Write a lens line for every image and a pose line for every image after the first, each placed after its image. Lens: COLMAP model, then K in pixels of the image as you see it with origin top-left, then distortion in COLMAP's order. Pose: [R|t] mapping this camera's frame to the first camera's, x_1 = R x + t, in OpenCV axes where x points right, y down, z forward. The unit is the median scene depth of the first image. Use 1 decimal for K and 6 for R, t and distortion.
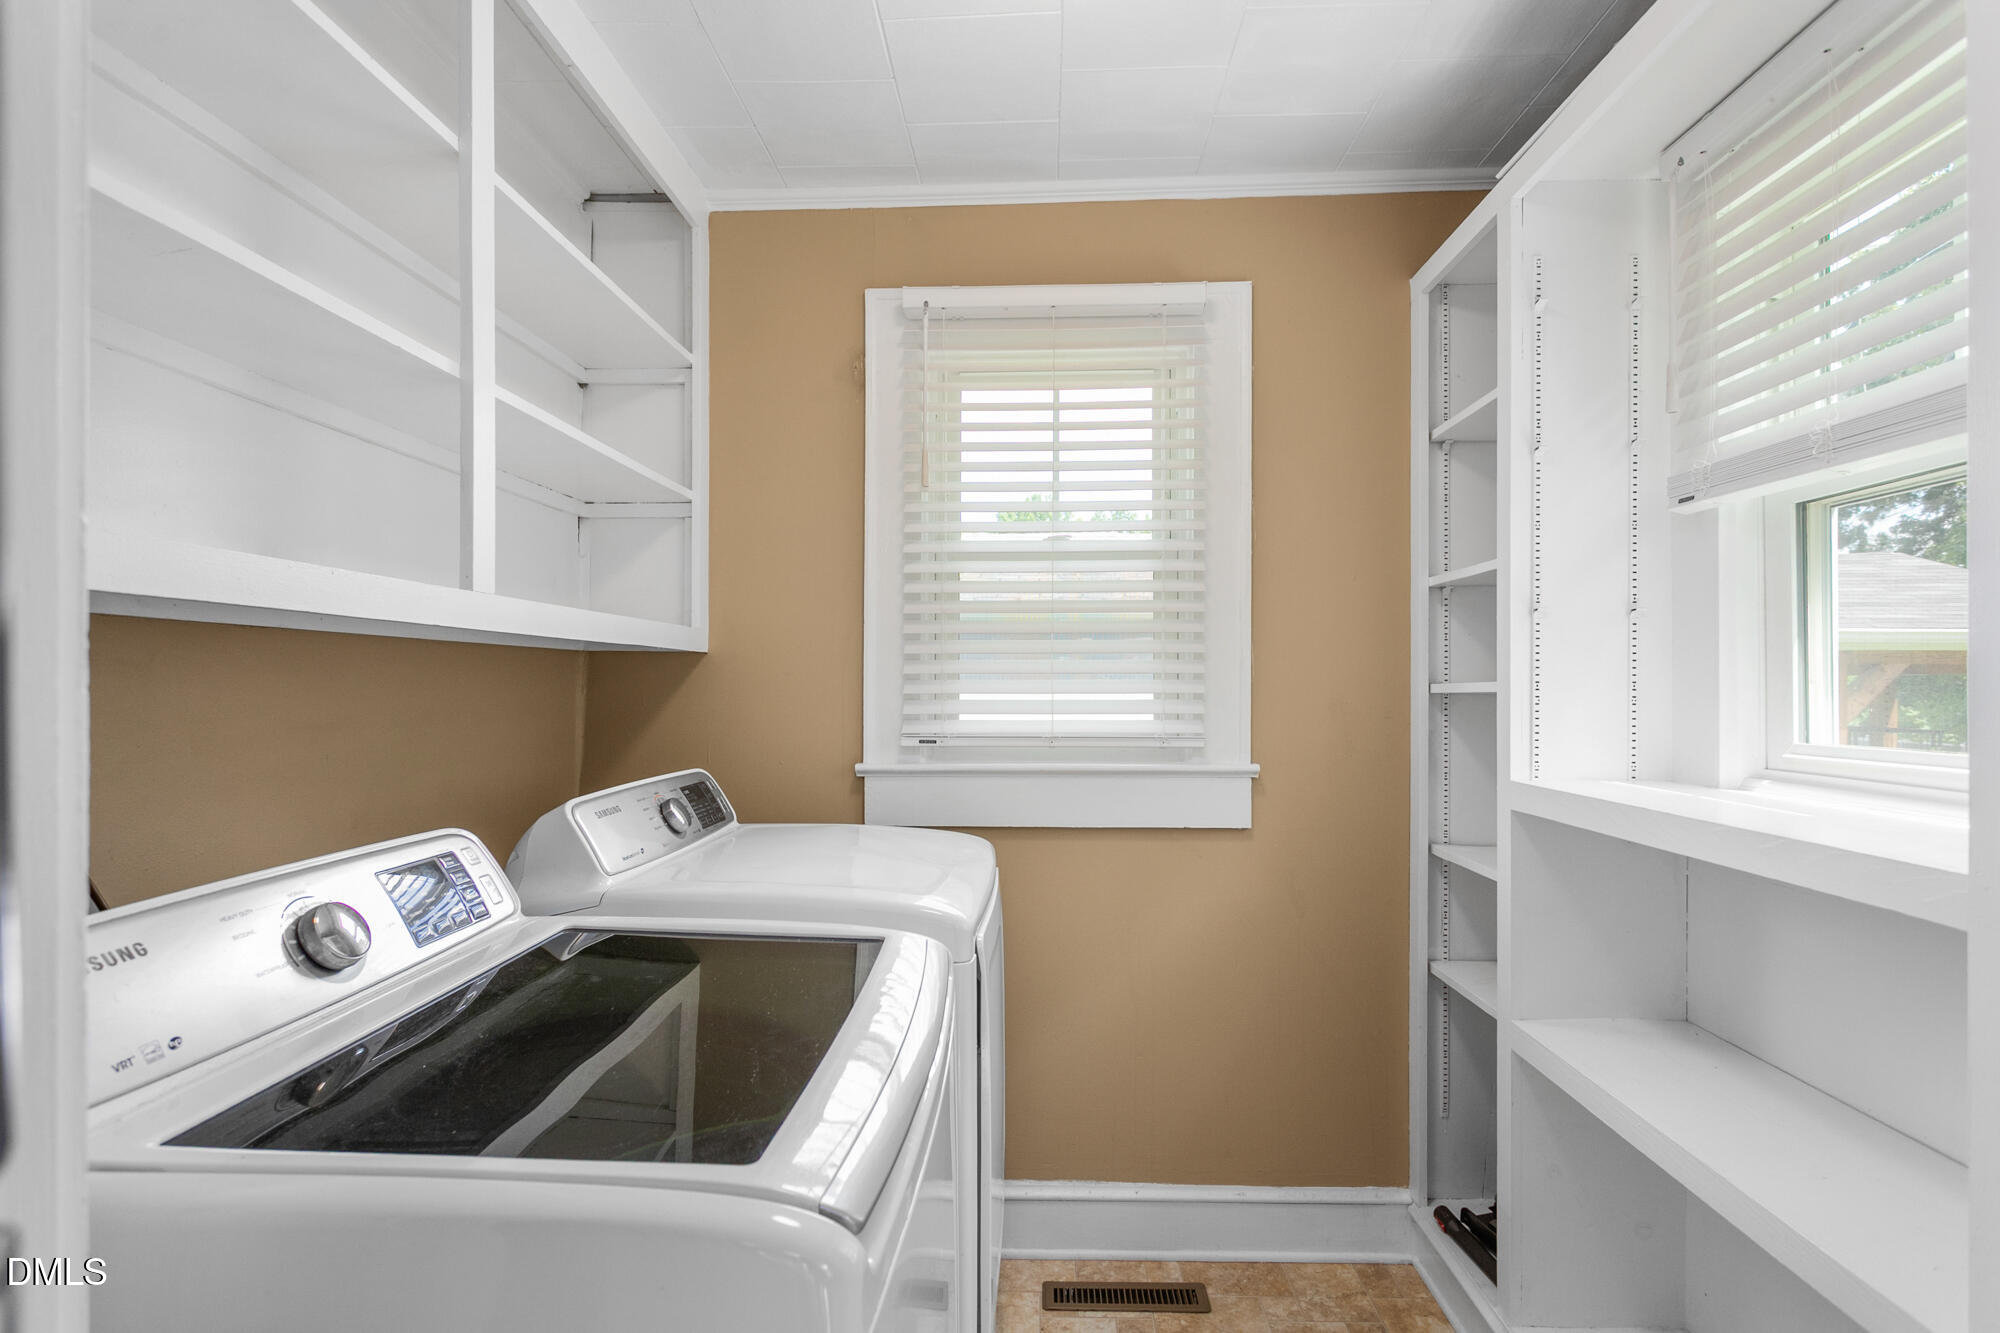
lens RADIAL K [[987.4, 0, 995.7], [0, 987.4, 671.8], [0, 0, 1]] dist [0.000893, 0.000352]
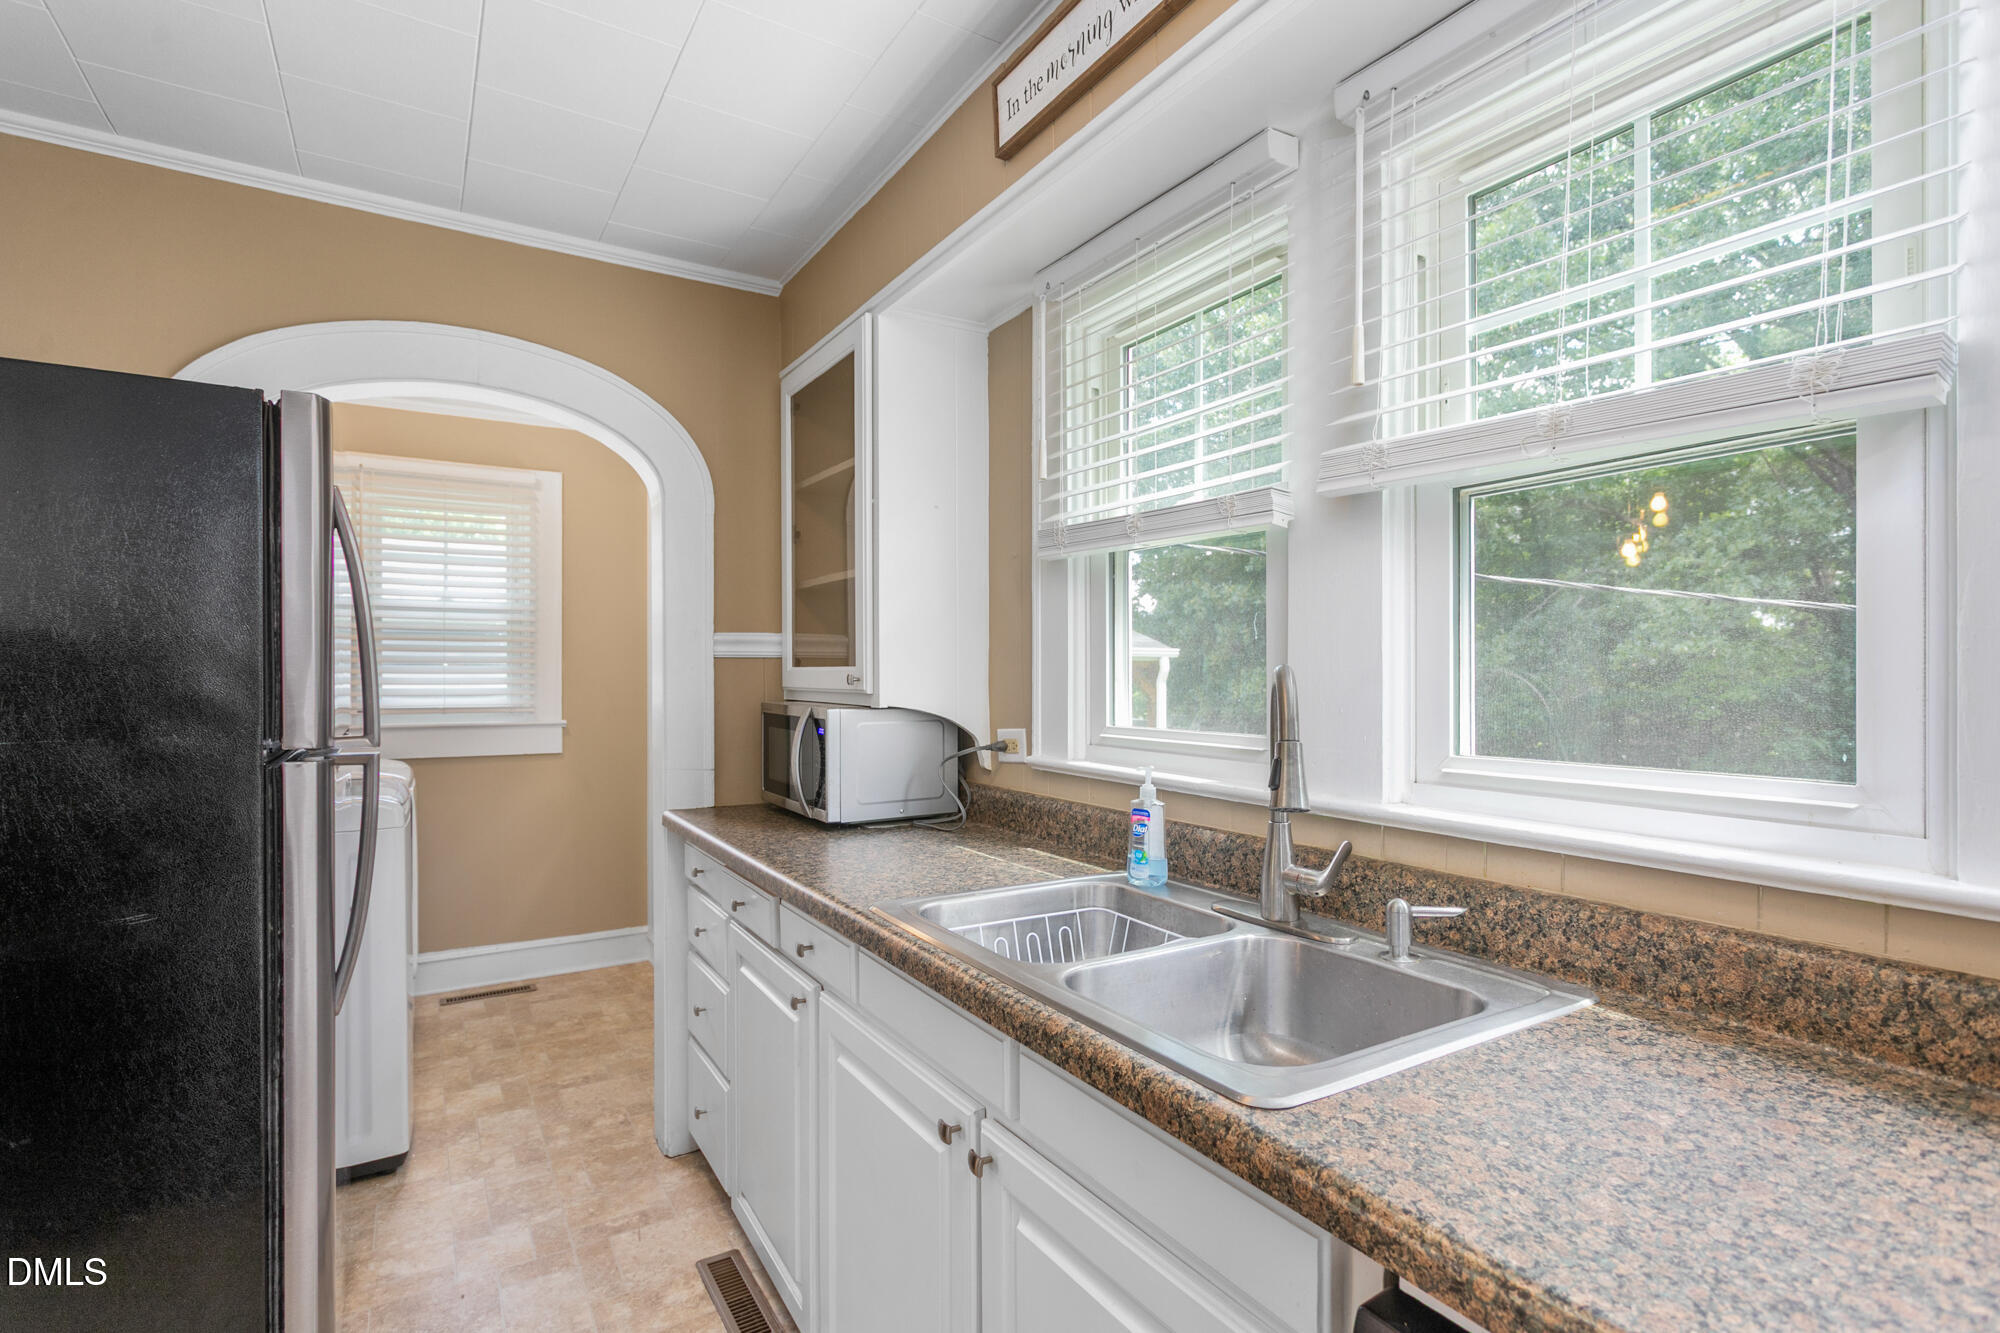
lens RADIAL K [[972.6, 0, 1014.7], [0, 972.6, 680.6], [0, 0, 1]] dist [0.001028, 0.001261]
pose [[0.803170, -0.000359, 0.595750, -0.172516], [0.000915, 0.999999, -0.000631, 0.018839], [-0.595749, 0.001052, 0.803170, -1.099753]]
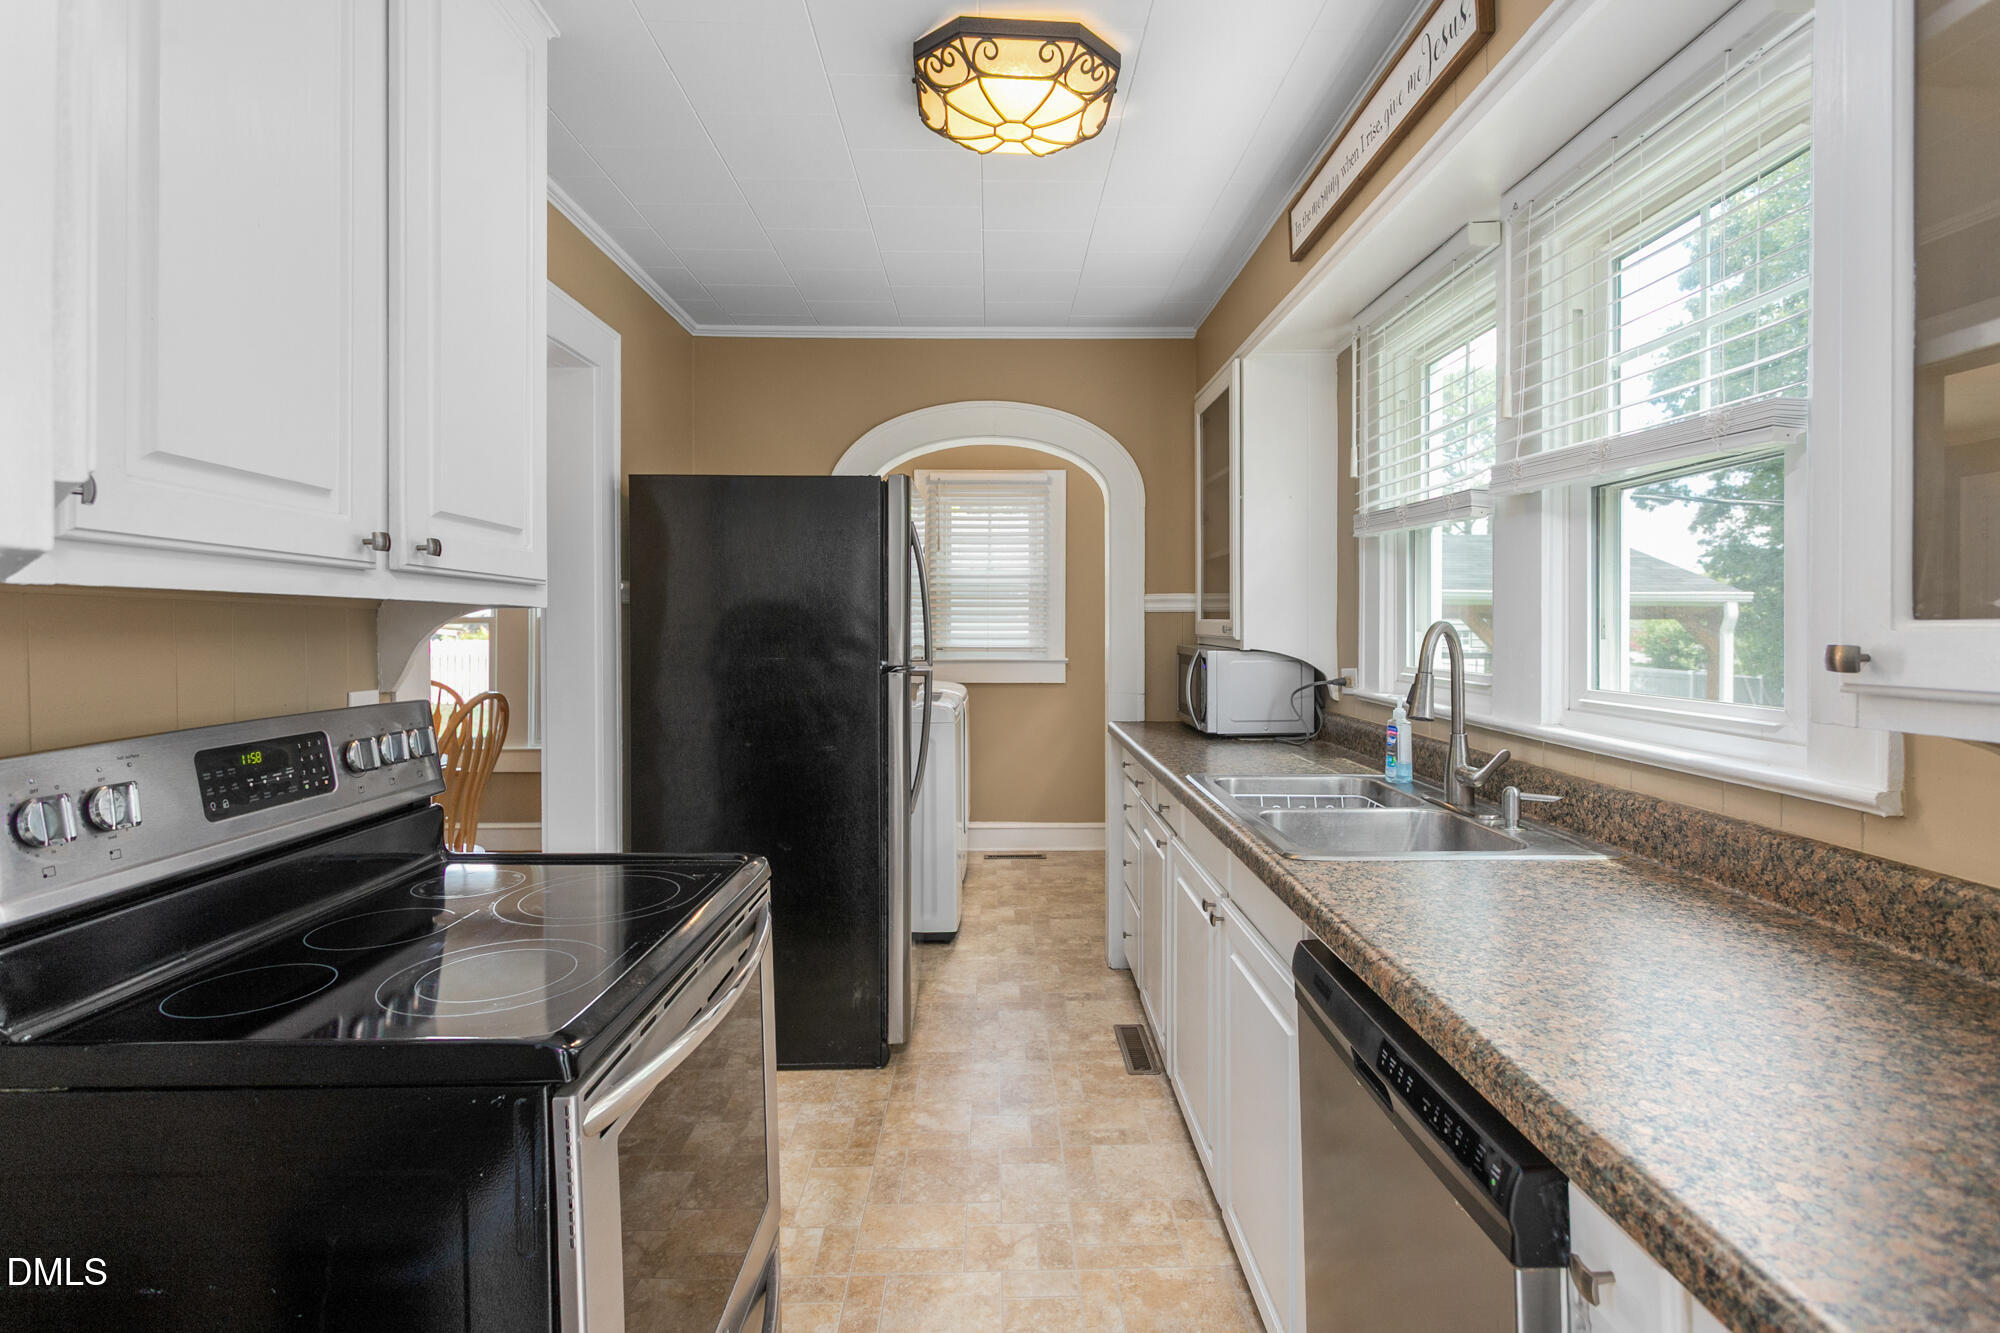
lens RADIAL K [[977.0, 0, 994.3], [0, 977.0, 636.2], [0, 0, 1]] dist [0.001706, 0.001054]
pose [[0.996148, 0.002328, 0.087655, -0.151534], [-0.003113, 0.999956, 0.008815, 0.015824], [-0.087631, -0.009054, 0.996112, -1.540912]]
